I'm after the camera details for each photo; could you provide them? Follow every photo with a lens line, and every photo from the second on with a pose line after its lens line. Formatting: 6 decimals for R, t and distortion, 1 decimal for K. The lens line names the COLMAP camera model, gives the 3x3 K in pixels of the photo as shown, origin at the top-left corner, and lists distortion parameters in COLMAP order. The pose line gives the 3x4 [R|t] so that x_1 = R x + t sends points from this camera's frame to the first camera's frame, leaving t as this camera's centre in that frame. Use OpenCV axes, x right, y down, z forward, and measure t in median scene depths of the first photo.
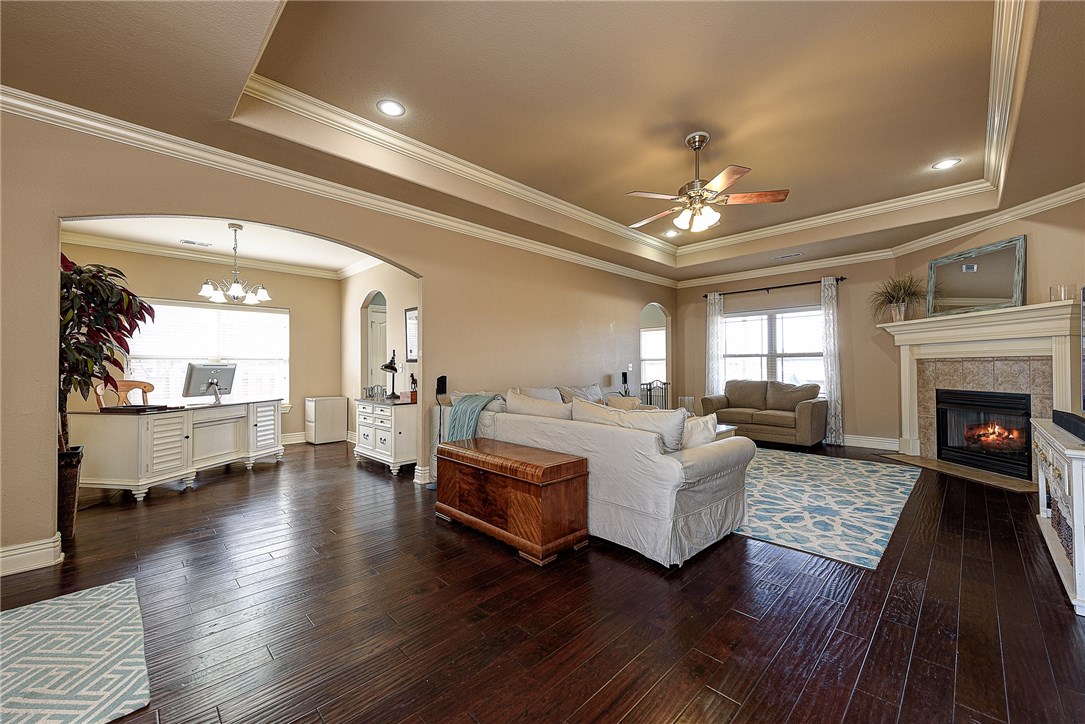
lens RADIAL K [[427.5, 0, 539.8], [0, 427.5, 356.4], [0, 0, 1]] dist [0.000285, -0.000002]
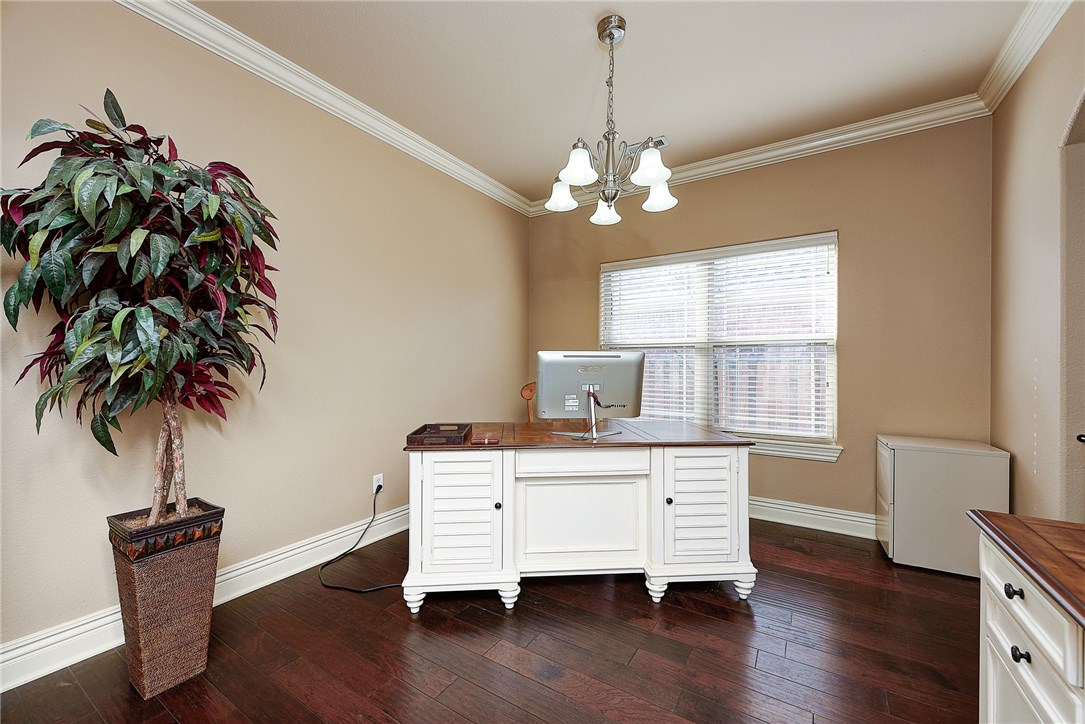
lens RADIAL K [[427.5, 0, 539.8], [0, 427.5, 356.4], [0, 0, 1]] dist [0.000285, -0.000002]
pose [[0.219443, 0.001657, -0.975624, -0.216792], [0.014901, 0.999876, 0.005050, 0.013023], [0.975511, -0.015646, 0.219391, 0.600962]]
